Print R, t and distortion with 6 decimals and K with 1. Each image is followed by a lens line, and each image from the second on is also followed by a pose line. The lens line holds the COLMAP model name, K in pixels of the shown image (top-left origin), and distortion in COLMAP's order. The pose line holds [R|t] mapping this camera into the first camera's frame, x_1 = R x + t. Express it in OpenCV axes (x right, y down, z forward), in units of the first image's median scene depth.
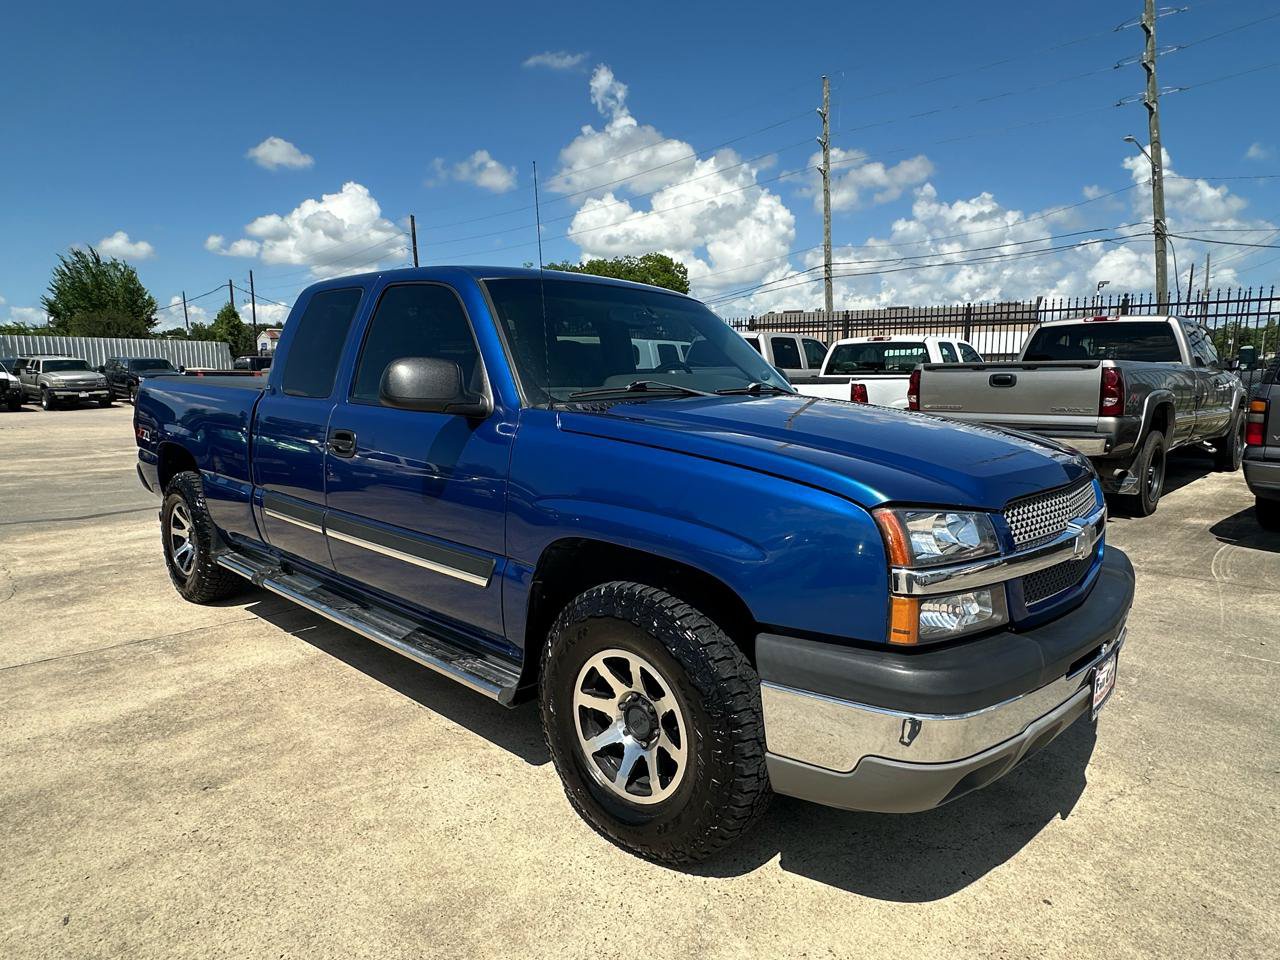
lens RADIAL K [[771.8, 0, 646.1], [0, 771.8, 479.6], [0, 0, 1]] dist [-0.002905, 0.001067]
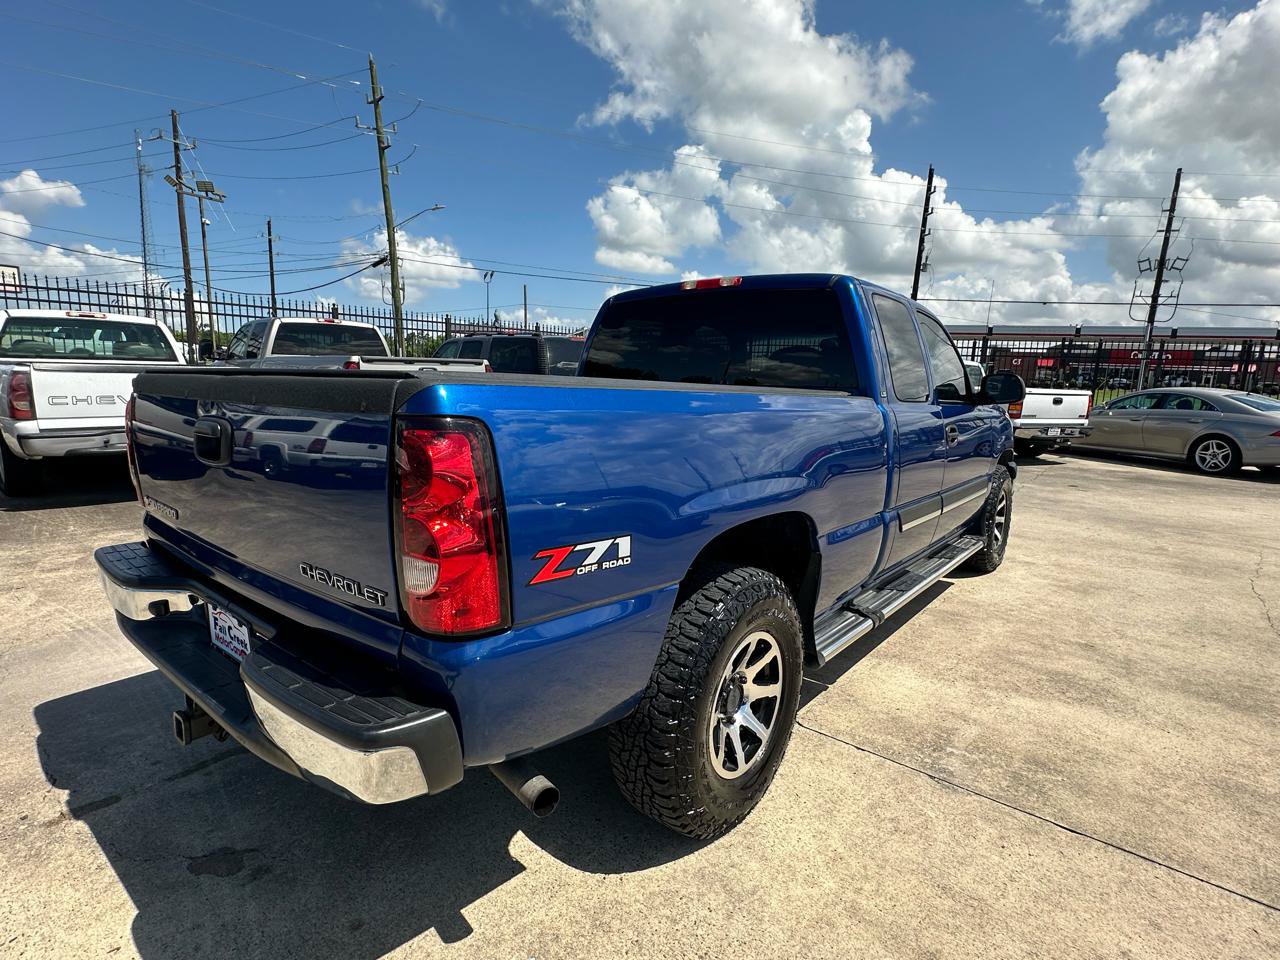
lens RADIAL K [[658.9, 0, 640.0], [0, 658.9, 480.0], [0, 0, 1]] dist [0.000549, -0.000560]
pose [[-0.055660, -0.160769, 0.985421, -0.858593], [0.110462, 0.979901, 0.166108, -0.125251], [-0.992321, 0.118097, -0.036782, 0.920994]]
